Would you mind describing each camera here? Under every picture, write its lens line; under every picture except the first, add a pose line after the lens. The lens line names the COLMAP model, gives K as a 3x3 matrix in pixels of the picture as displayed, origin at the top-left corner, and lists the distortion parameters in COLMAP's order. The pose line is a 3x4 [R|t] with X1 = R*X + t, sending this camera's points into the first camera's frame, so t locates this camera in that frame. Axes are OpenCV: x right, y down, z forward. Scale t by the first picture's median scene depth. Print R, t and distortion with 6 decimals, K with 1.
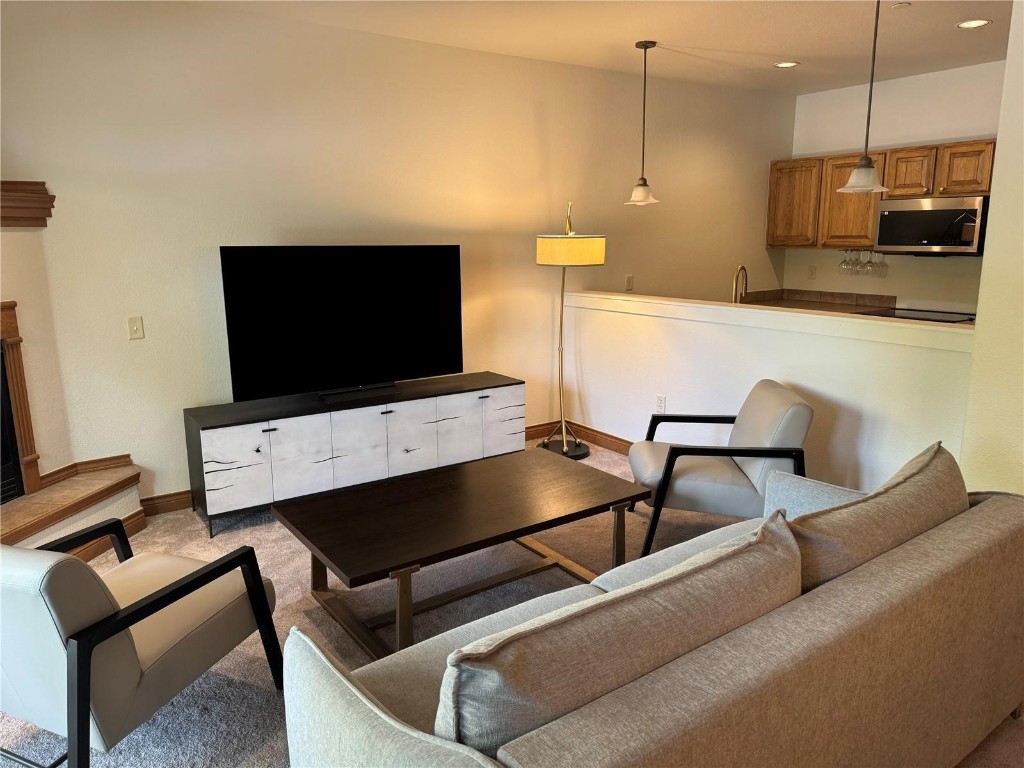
lens RADIAL K [[707.7, 0, 512.0], [0, 707.7, 384.0], [0, 0, 1]] dist [0.000188, -0.002530]
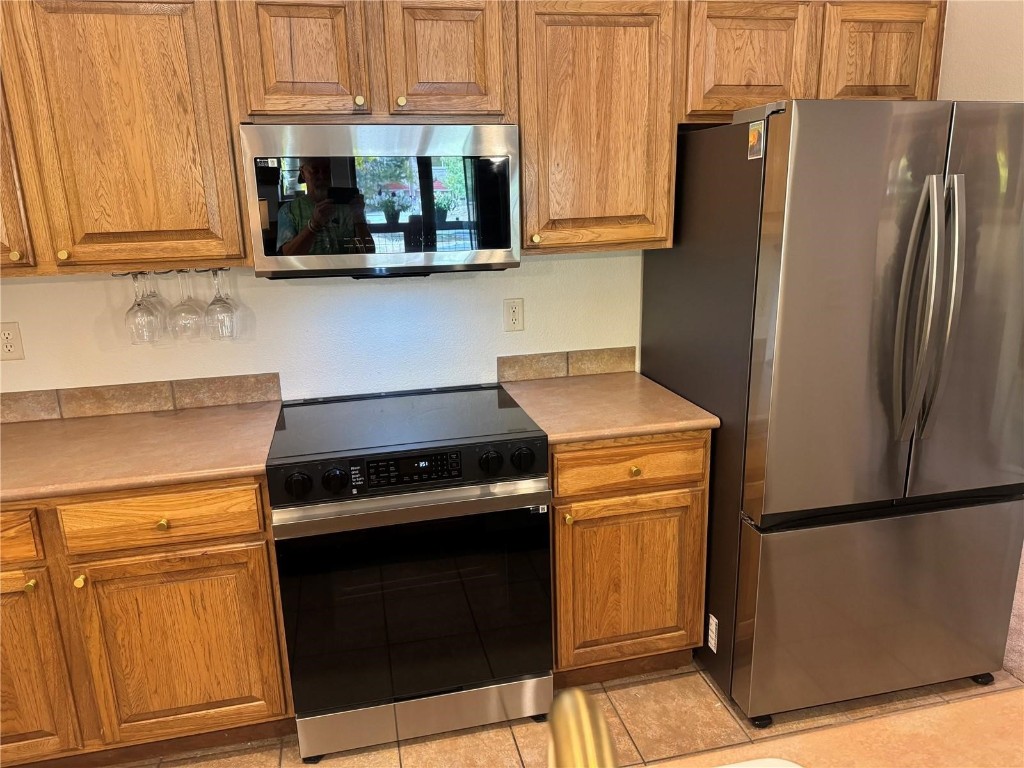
lens RADIAL K [[741.5, 0, 512.0], [0, 741.5, 384.0], [0, 0, 1]] dist [0.012778, -0.001390]
pose [[0.378046, -0.224783, 0.898083, 0.148027], [0.213549, 0.965088, 0.151661, -0.110693], [-0.900821, 0.134450, 0.412850, 0.501833]]
